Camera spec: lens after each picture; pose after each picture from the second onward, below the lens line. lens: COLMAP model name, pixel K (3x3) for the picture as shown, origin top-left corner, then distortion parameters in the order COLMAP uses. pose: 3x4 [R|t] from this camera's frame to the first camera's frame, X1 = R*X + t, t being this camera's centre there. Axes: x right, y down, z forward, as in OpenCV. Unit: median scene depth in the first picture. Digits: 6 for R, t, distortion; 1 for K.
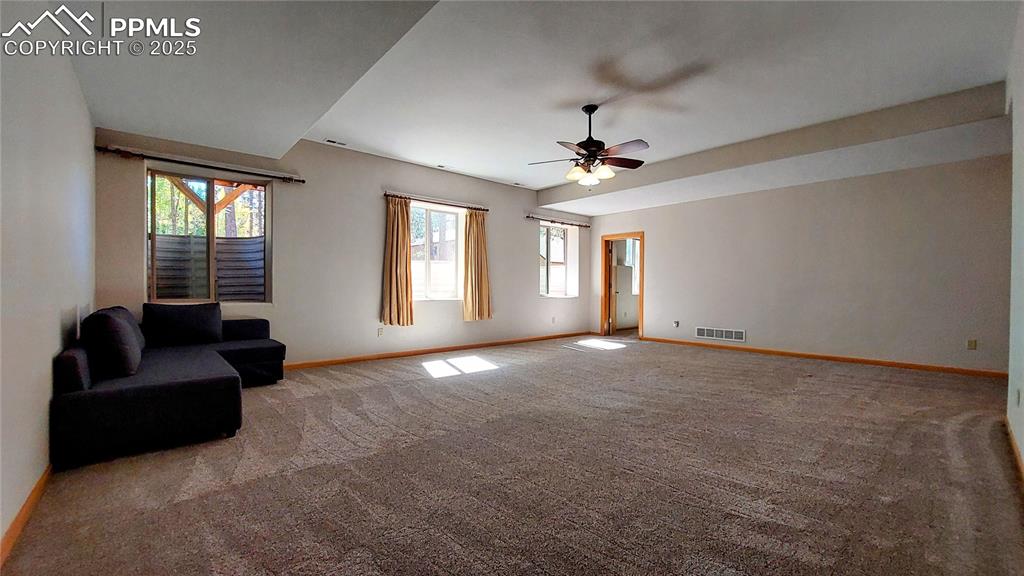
lens RADIAL K [[409.2, 0, 500.6], [0, 409.2, 289.6], [0, 0, 1]] dist [-0.017794, 0.000007]
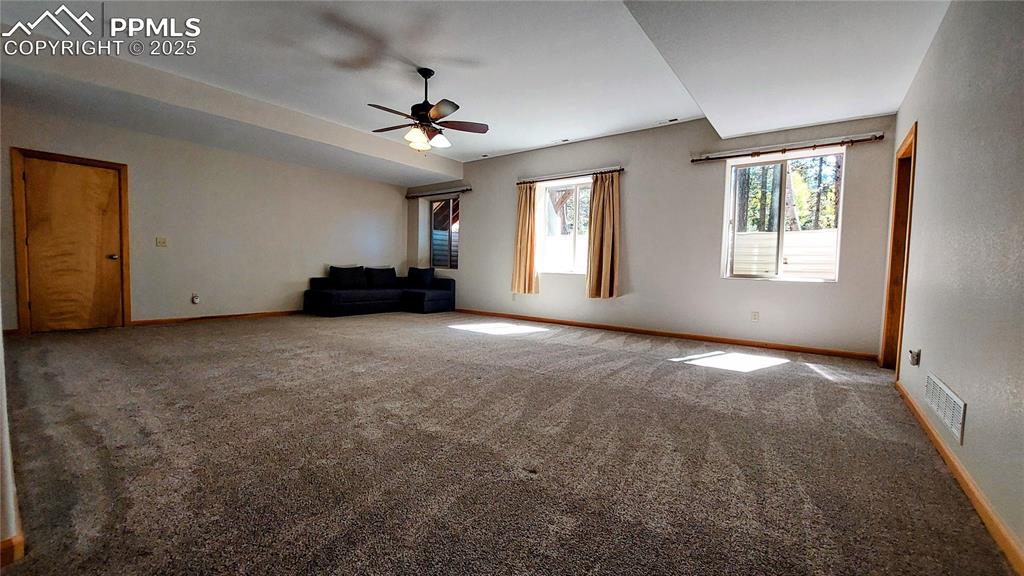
lens RADIAL K [[409.2, 0, 500.6], [0, 409.2, 289.6], [0, 0, 1]] dist [-0.017794, 0.000007]
pose [[0.193207, 0.056148, -0.979550, 0.877617], [-0.029817, 0.998236, 0.051338, 0.018731], [0.980705, 0.019288, 0.194540, 0.696072]]
